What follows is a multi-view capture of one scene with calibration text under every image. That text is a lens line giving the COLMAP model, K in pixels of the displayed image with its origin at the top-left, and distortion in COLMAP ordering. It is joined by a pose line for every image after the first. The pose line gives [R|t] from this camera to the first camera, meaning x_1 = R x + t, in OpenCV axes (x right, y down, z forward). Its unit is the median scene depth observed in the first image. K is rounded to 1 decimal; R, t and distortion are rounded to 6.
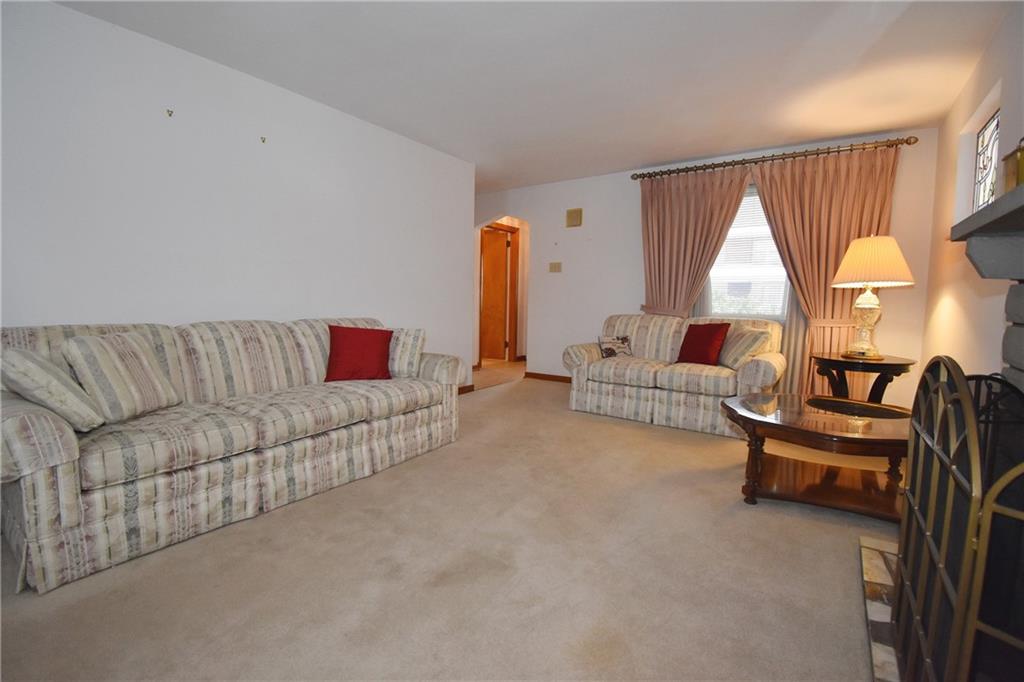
lens RADIAL K [[456.4, 0, 512.0], [0, 456.4, 342.0], [0, 0, 1]] dist [-0.011095, -0.004246]
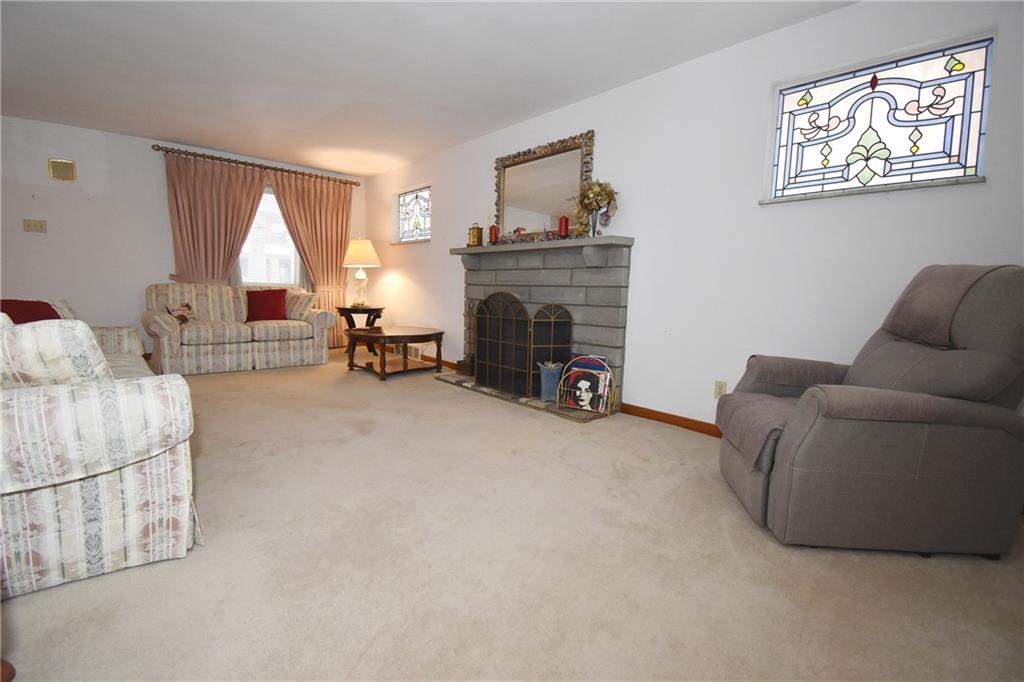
lens RADIAL K [[456.4, 0, 515.7], [0, 456.4, 334.7], [0, 0, 1]] dist [-0.011095, -0.004246]
pose [[0.223290, -0.111408, 0.968364, -0.725270], [0.063213, 0.993011, 0.099668, 0.003322], [-0.972700, 0.038959, 0.228772, 0.004980]]
